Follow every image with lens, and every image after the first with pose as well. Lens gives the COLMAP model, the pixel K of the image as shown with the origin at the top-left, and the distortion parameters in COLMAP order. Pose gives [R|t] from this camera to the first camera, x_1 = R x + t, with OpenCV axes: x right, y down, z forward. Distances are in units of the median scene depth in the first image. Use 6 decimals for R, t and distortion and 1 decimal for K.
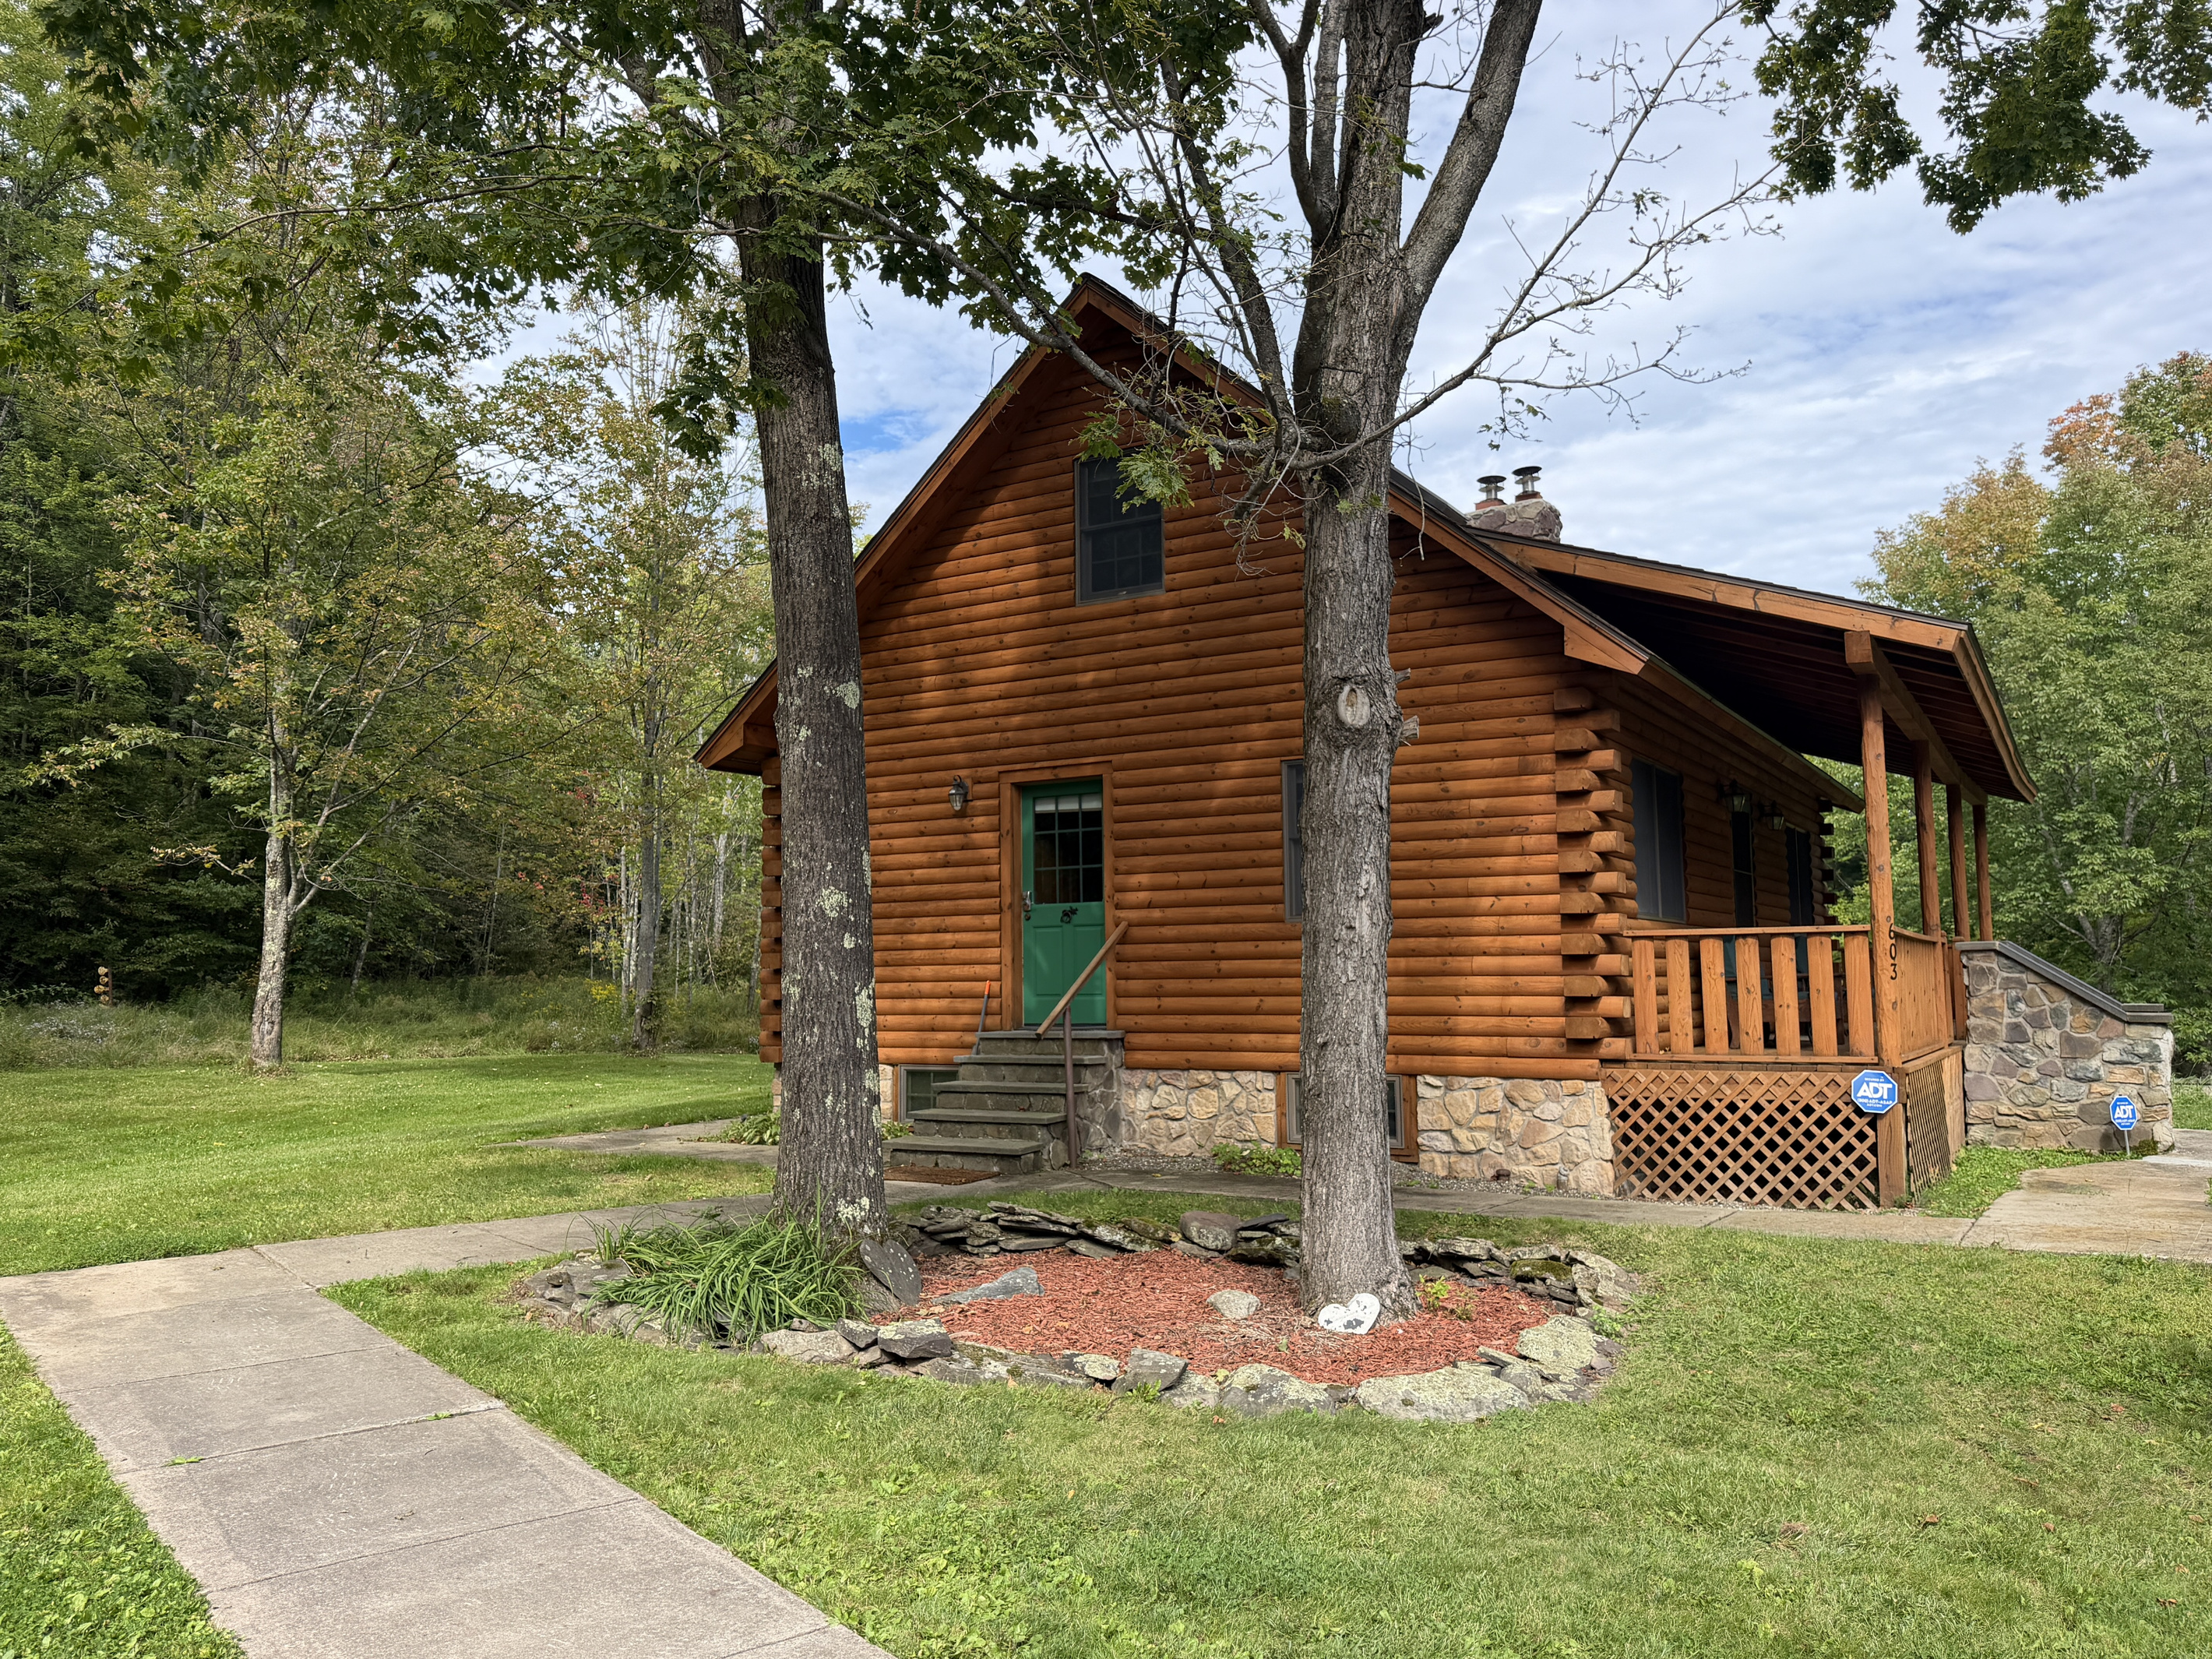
lens RADIAL K [[1640.1, 0, 1065.5], [0, 1640.1, 844.4], [0, 0, 1]] dist [0.113060, -0.116975]
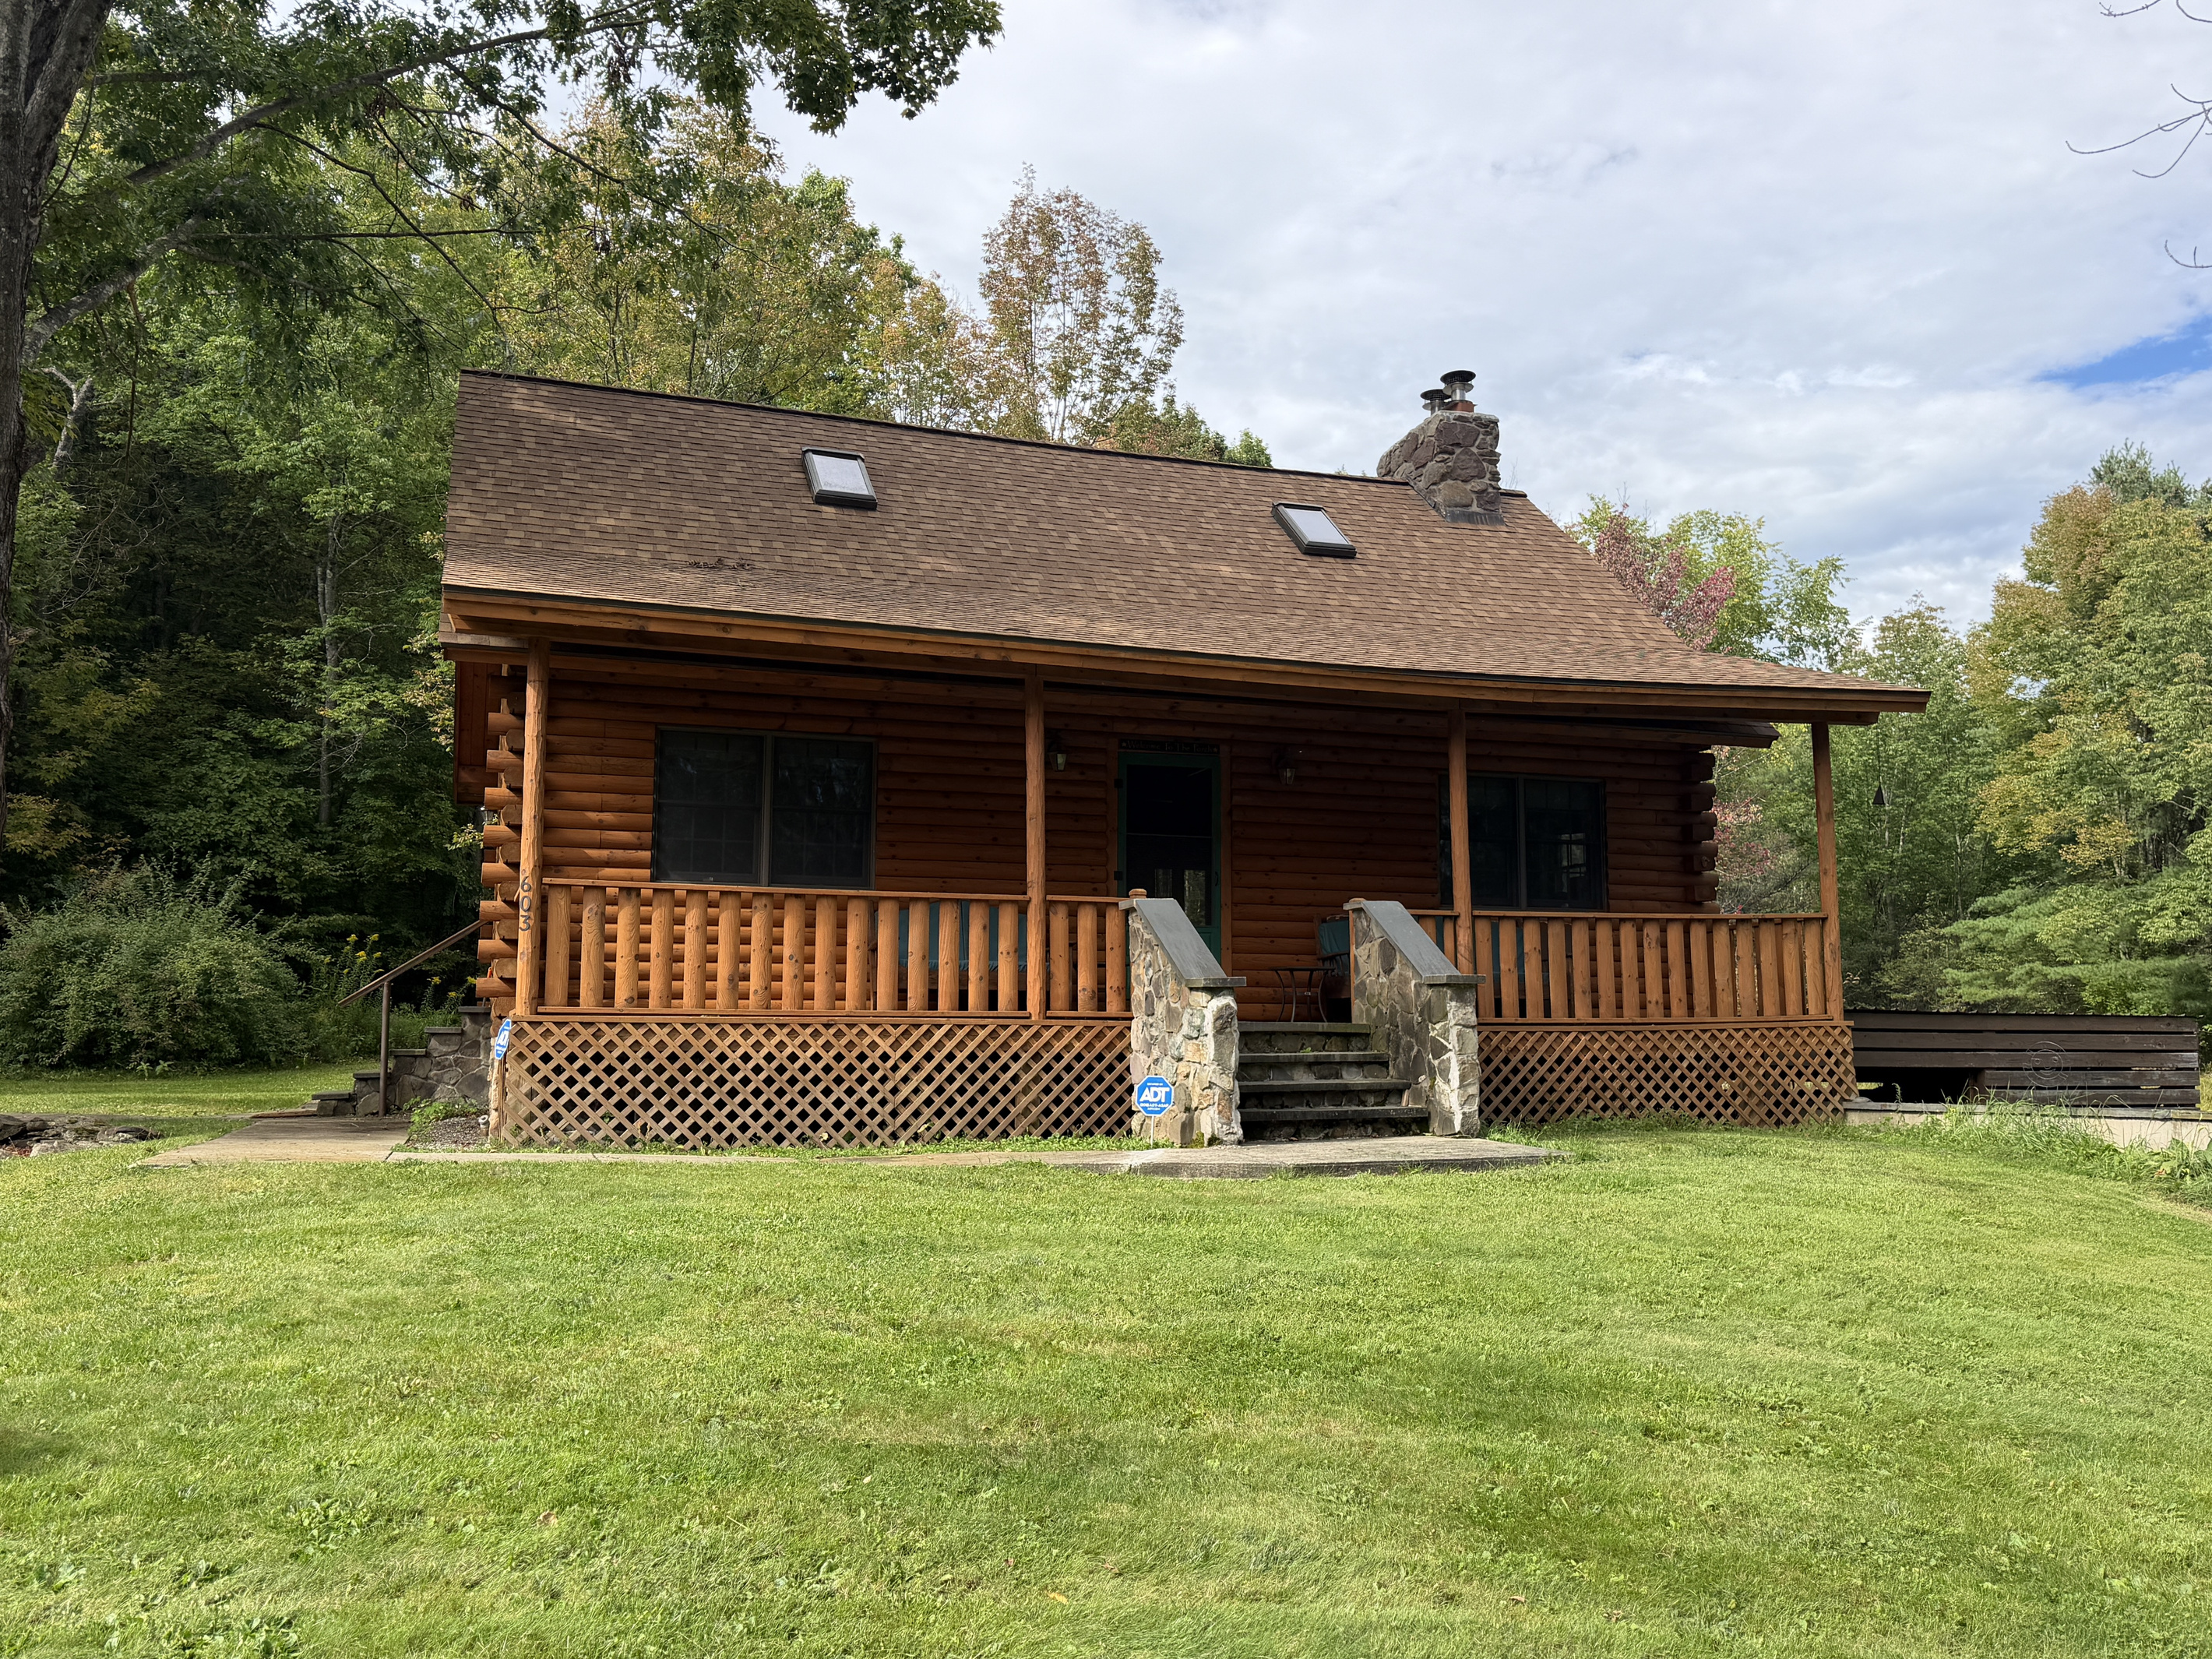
lens RADIAL K [[1794.8, 0, 1109.6], [0, 1794.8, 820.6], [0, 0, 1]] dist [0.186295, -0.386636]
pose [[0.779989, -0.066371, -0.622264, 1.196859], [0.040186, 0.997620, -0.056035, 0.074172], [0.624502, 0.018701, 0.780799, 0.289211]]
